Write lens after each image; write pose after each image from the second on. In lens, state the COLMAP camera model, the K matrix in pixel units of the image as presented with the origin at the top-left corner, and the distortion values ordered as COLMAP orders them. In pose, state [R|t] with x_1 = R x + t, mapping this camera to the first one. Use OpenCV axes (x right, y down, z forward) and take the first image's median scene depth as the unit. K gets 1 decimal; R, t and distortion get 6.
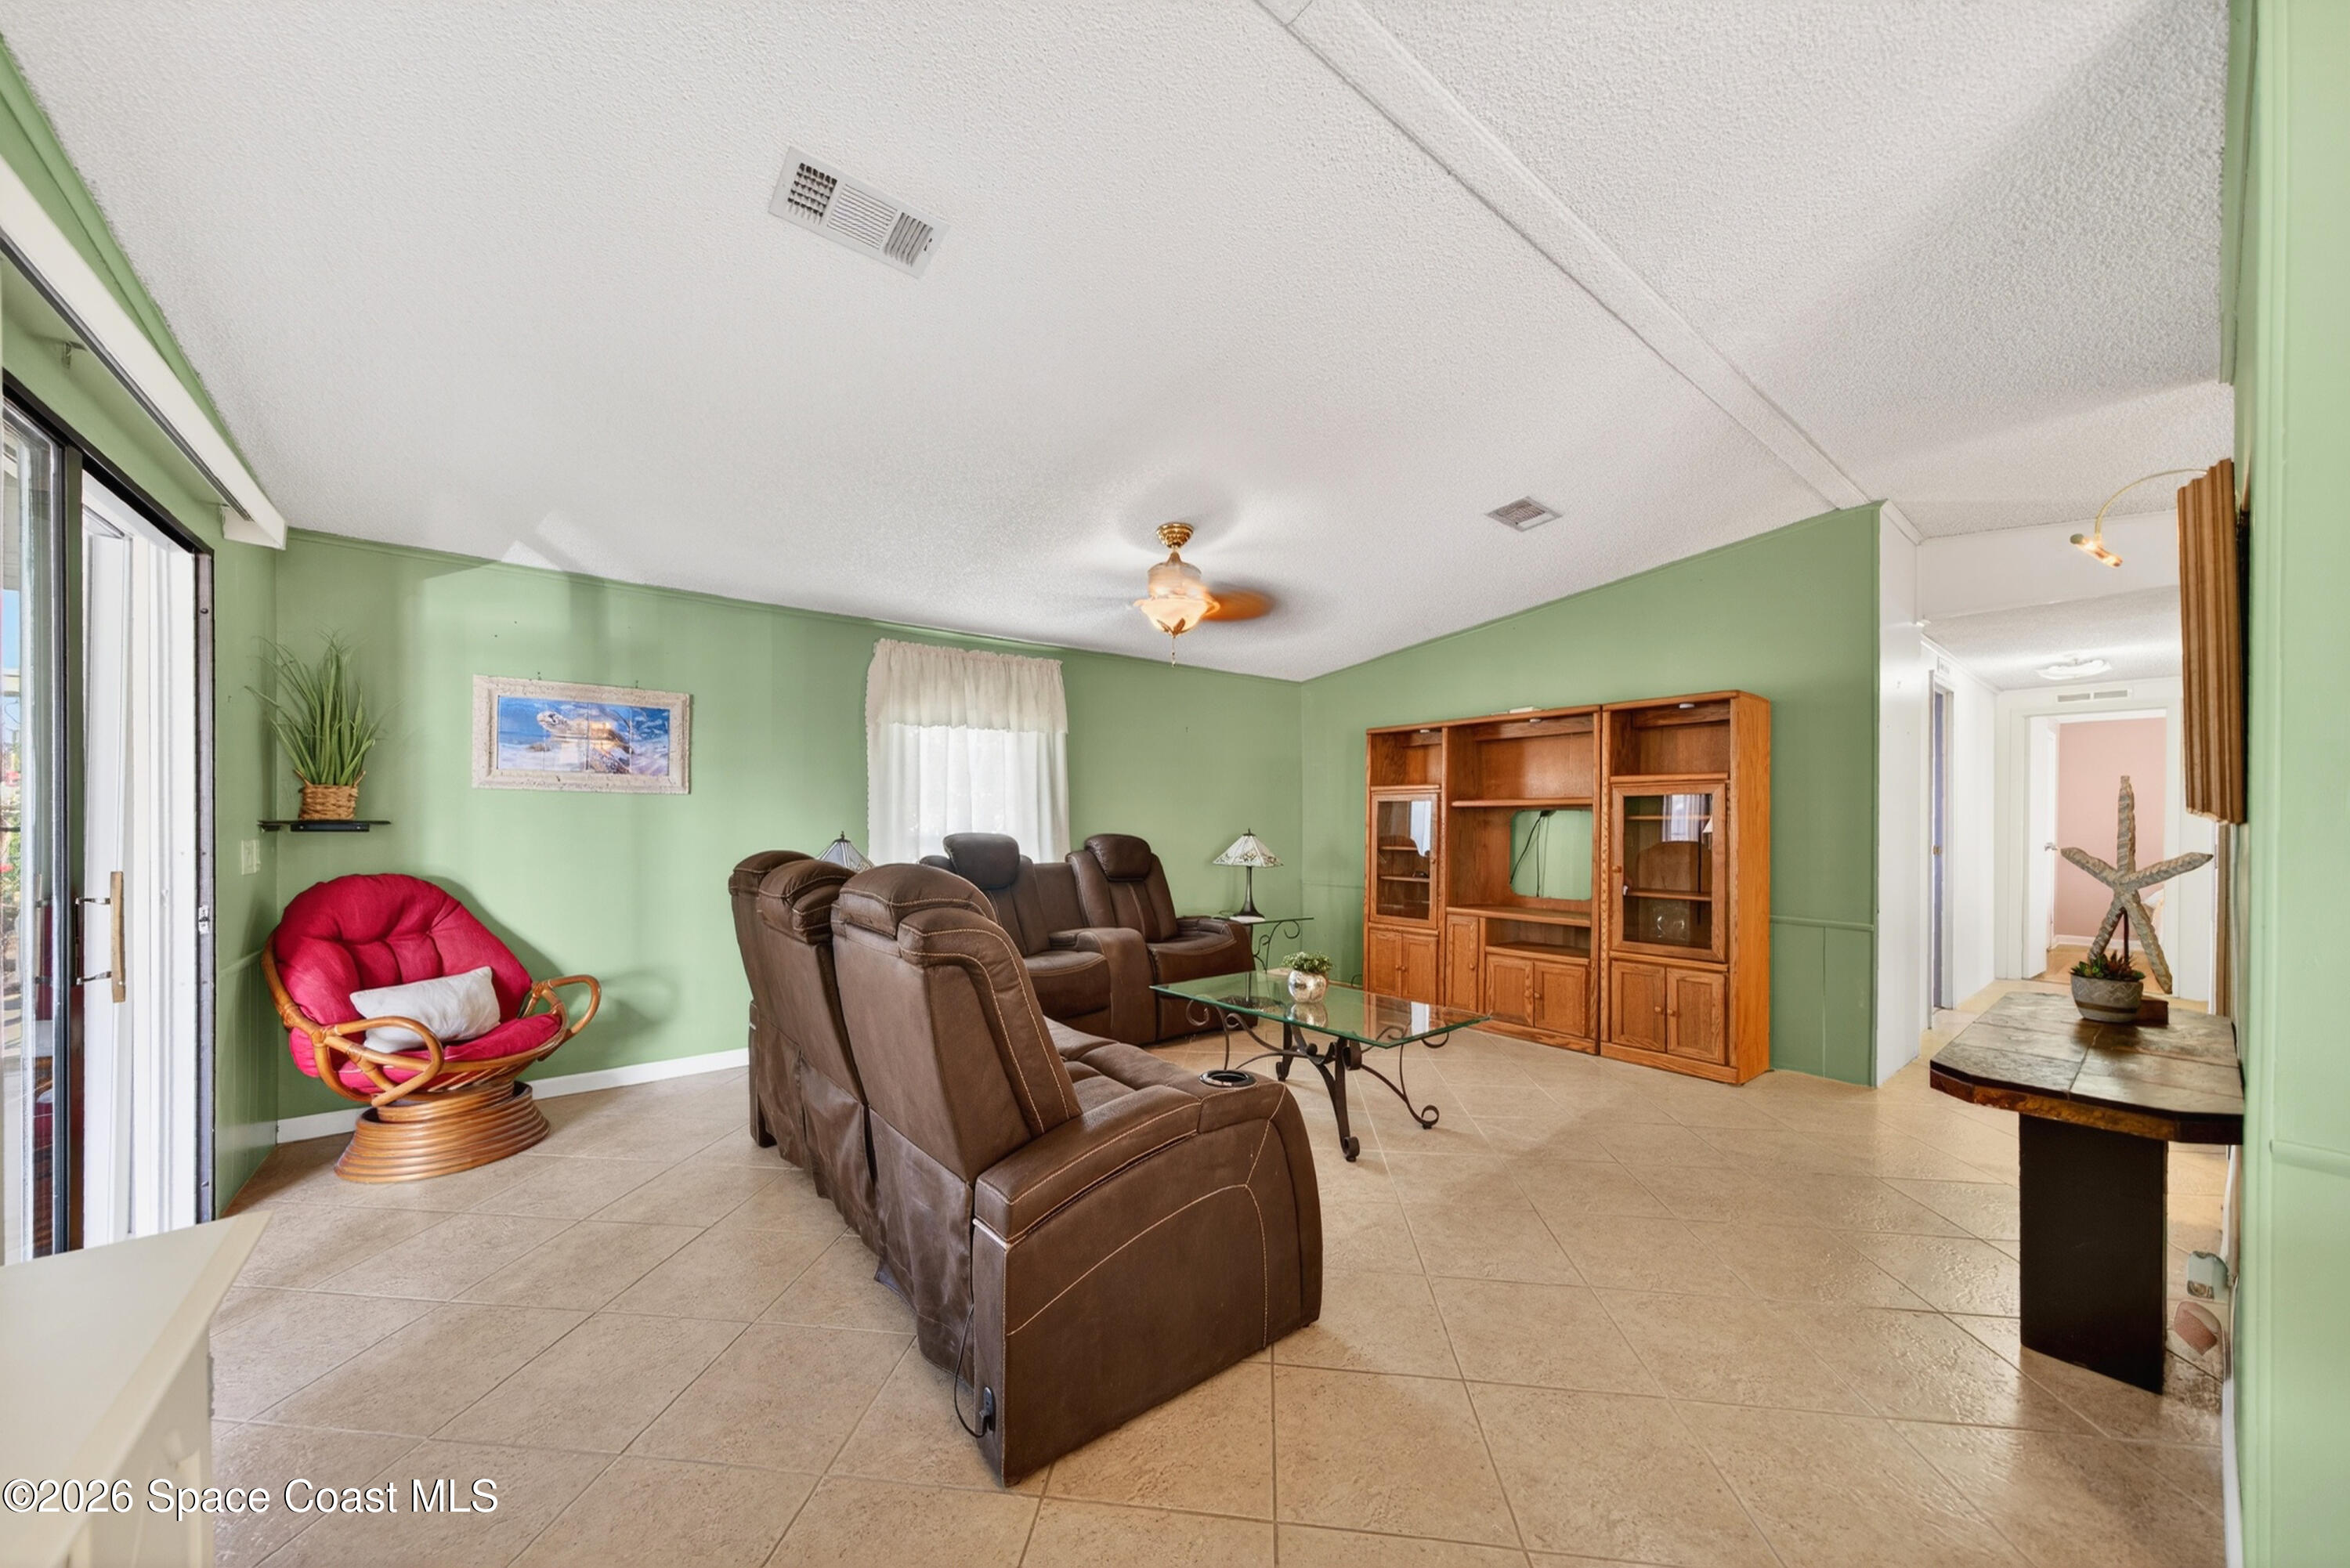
lens RADIAL K [[831.9, 0, 1164.8], [0, 831.9, 816.9], [0, 0, 1]] dist [-0.001145, 0.007467]
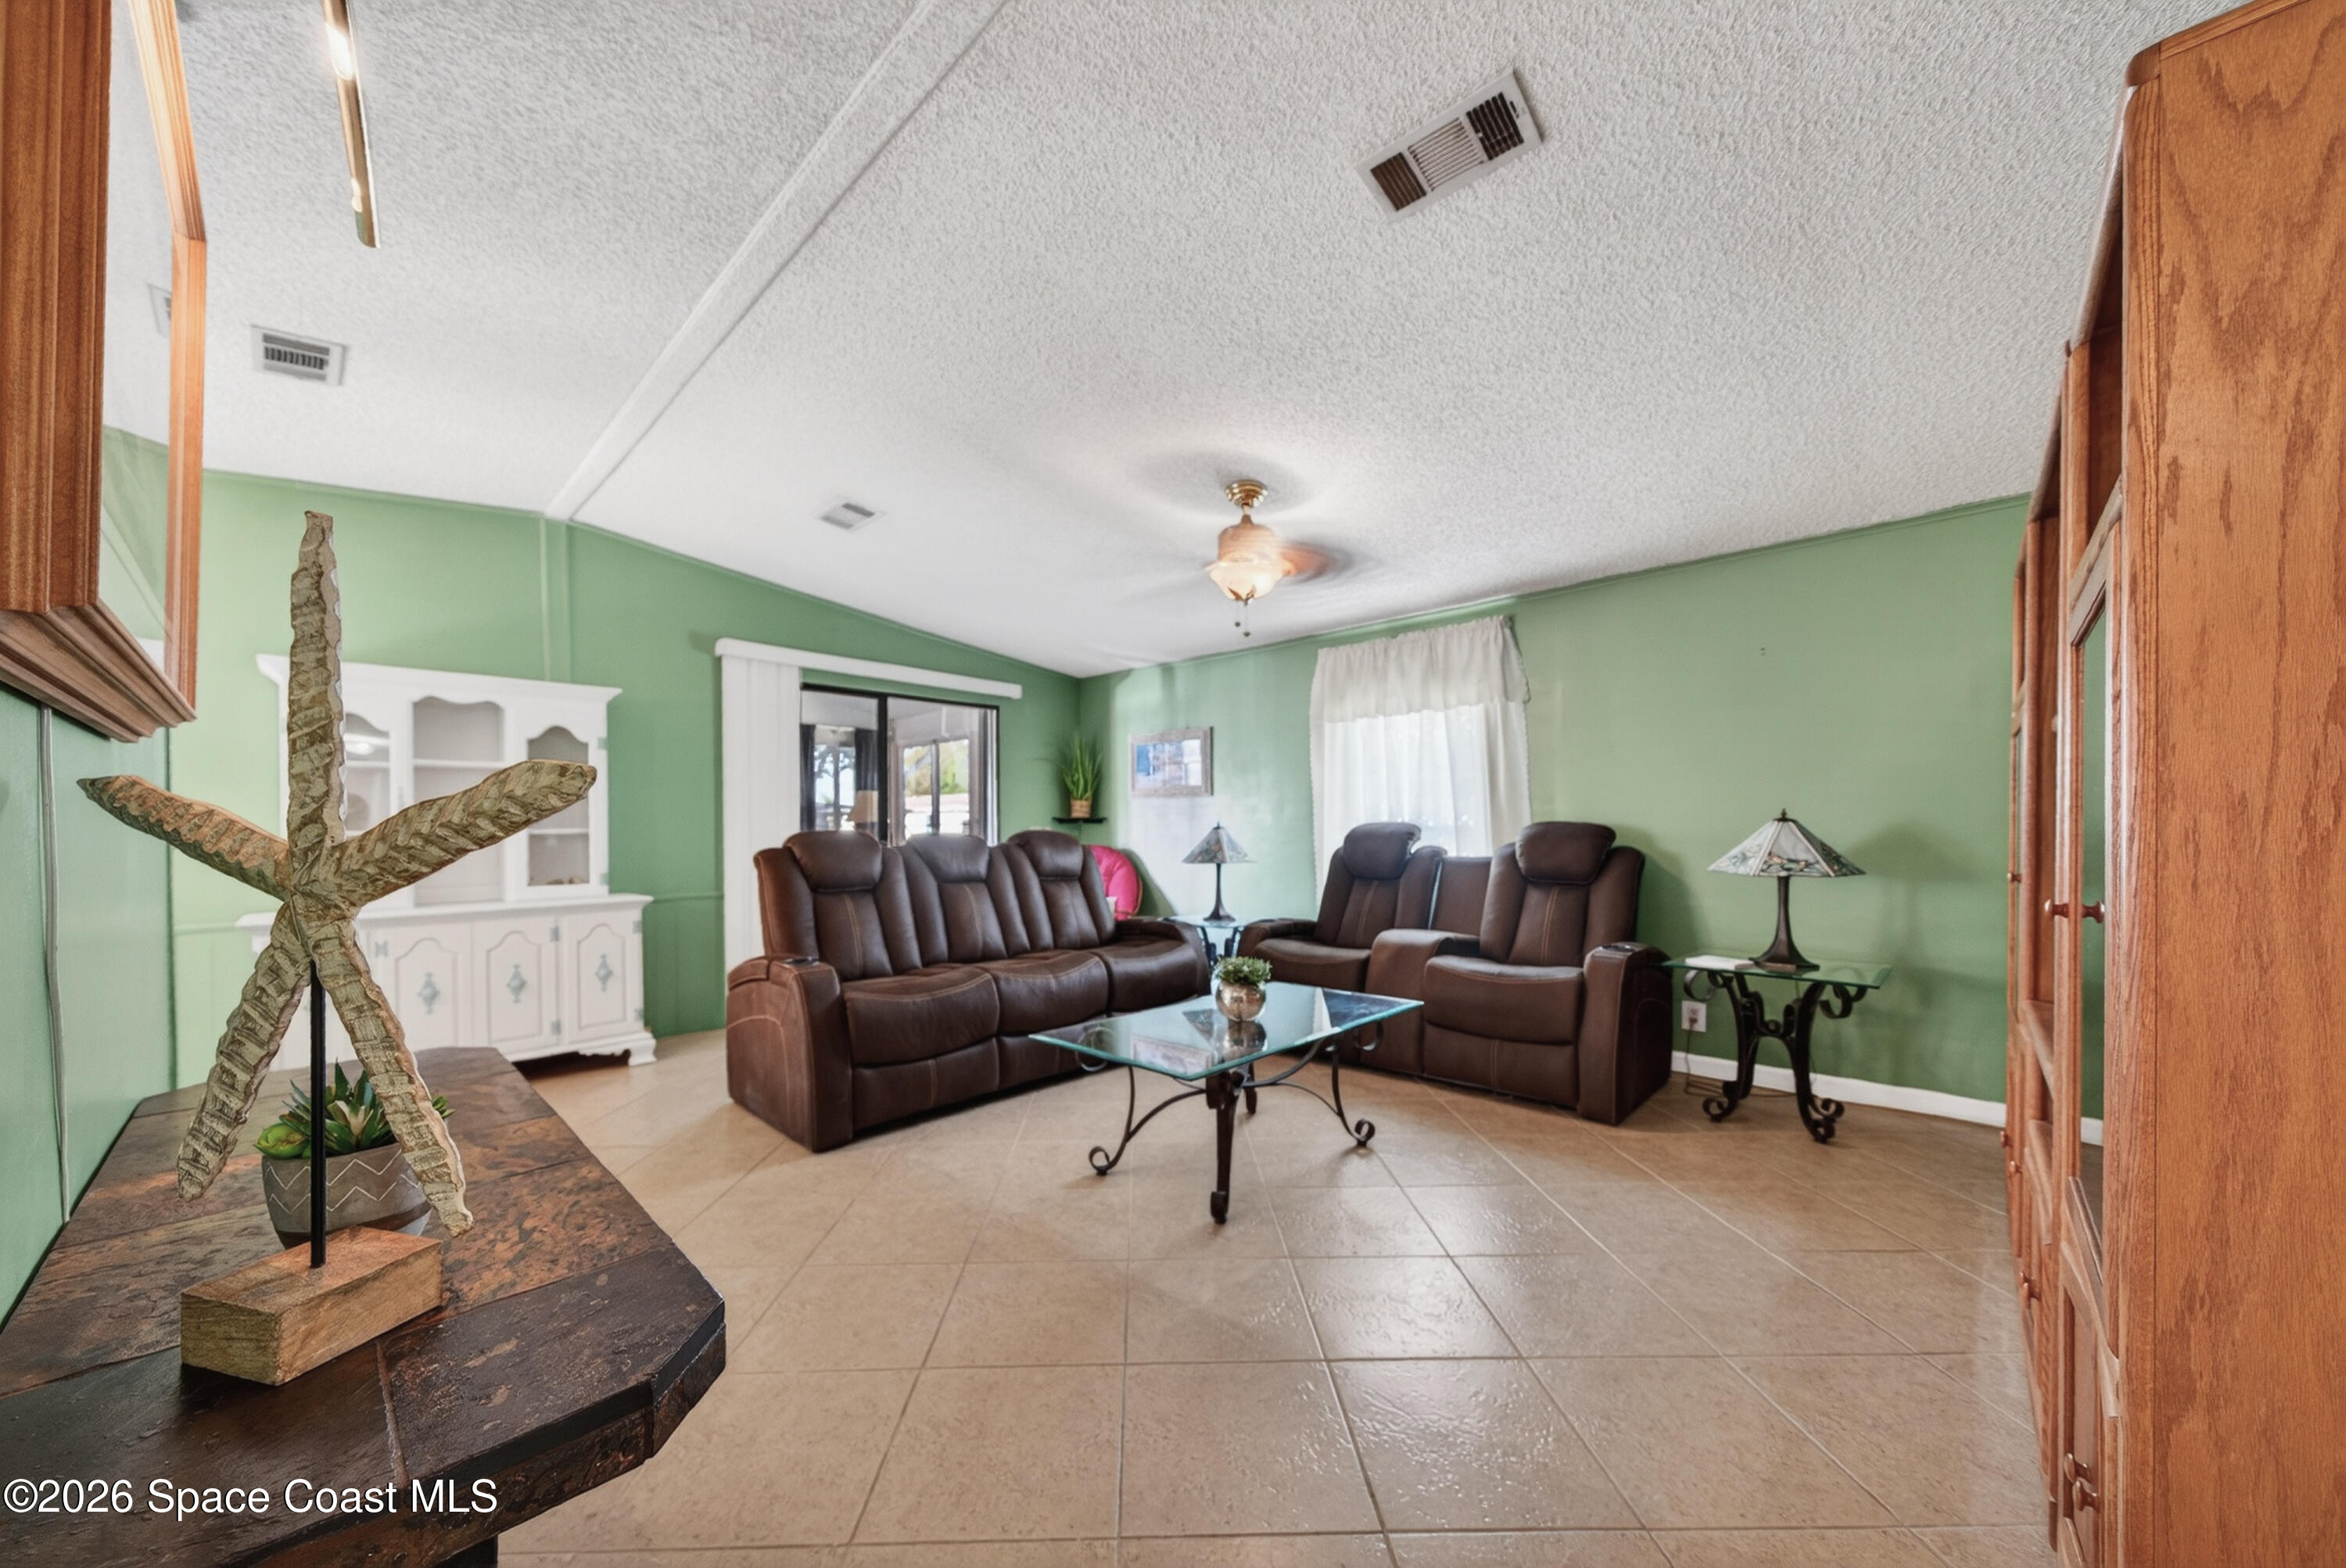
lens RADIAL K [[821.9, 0, 1157.4], [0, 821.9, 778.0], [0, 0, 1]] dist [0.001864, 0.000224]
pose [[0.124992, -0.065922, -0.989965, 0.708109], [0.006037, 0.997822, -0.065683, 0.029671], [0.992139, 0.002233, 0.125118, 0.622598]]
